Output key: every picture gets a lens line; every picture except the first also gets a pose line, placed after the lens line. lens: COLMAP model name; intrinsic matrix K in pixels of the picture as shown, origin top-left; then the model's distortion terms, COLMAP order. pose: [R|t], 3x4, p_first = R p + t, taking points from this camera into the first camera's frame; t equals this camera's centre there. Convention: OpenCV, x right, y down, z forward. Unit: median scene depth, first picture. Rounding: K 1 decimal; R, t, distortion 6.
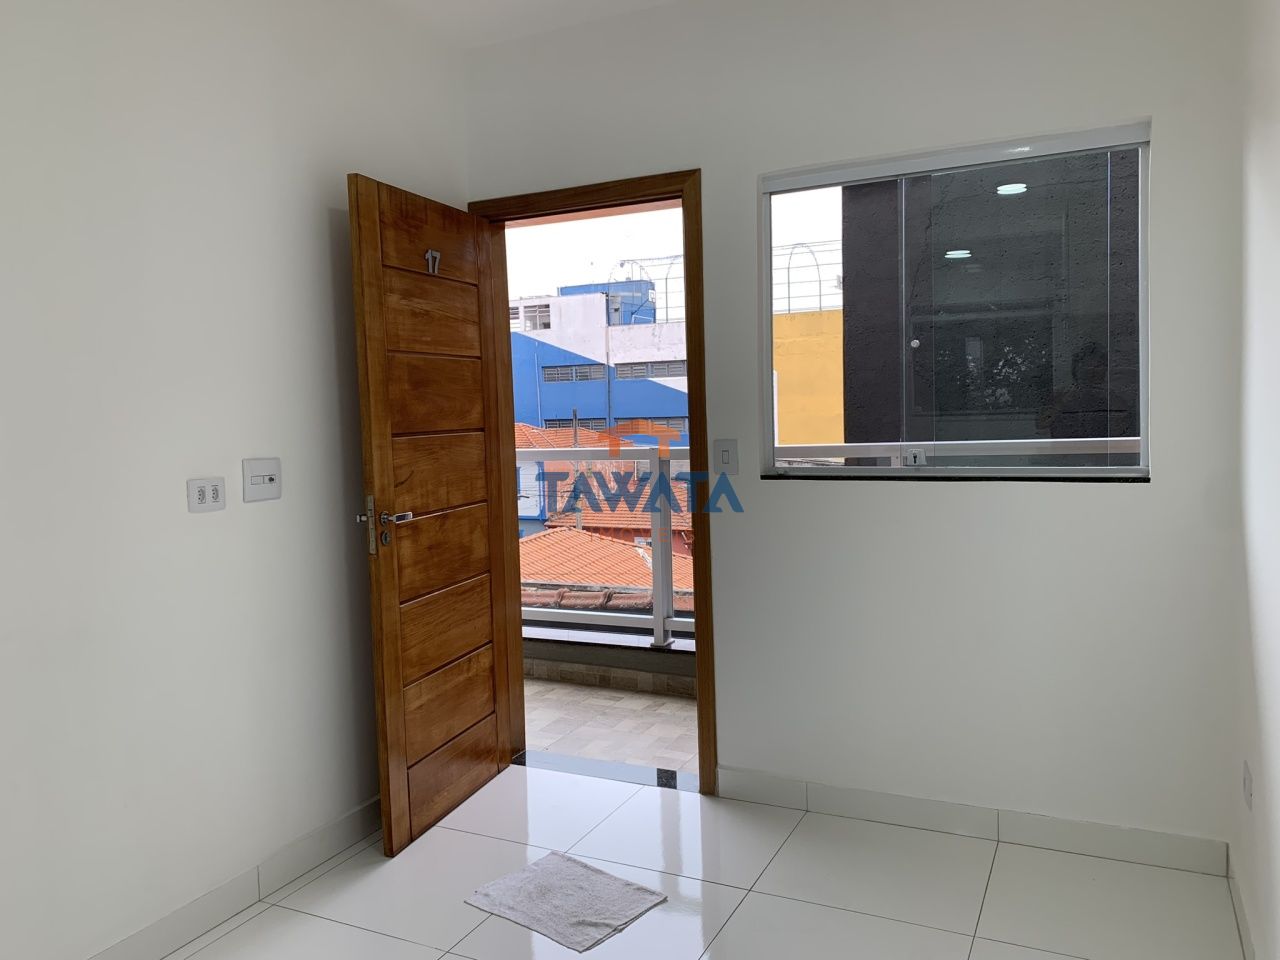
lens RADIAL K [[957.2, 0, 630.4], [0, 957.2, 461.3], [0, 0, 1]] dist [0.005377, 0.004411]
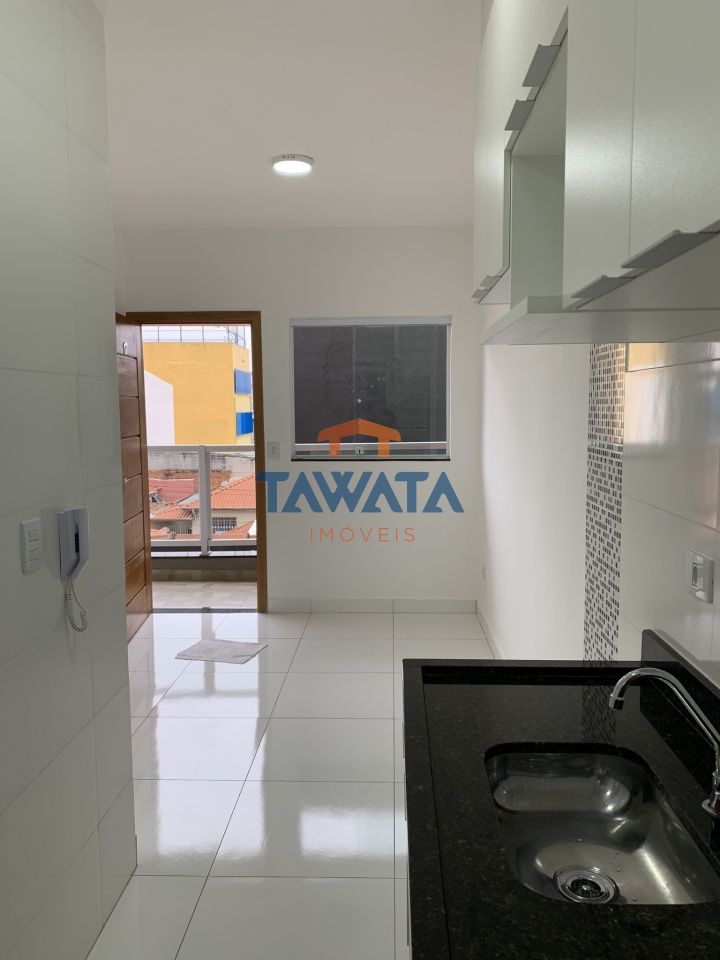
lens RADIAL K [[717.9, 0, 361.0], [0, 717.9, 476.3], [0, 0, 1]] dist [0.005377, 0.004411]
pose [[0.912727, -0.014020, 0.408329, -0.395222], [0.001025, 0.999486, 0.032027, 0.001931], [-0.408568, -0.028814, 0.912273, -0.554622]]
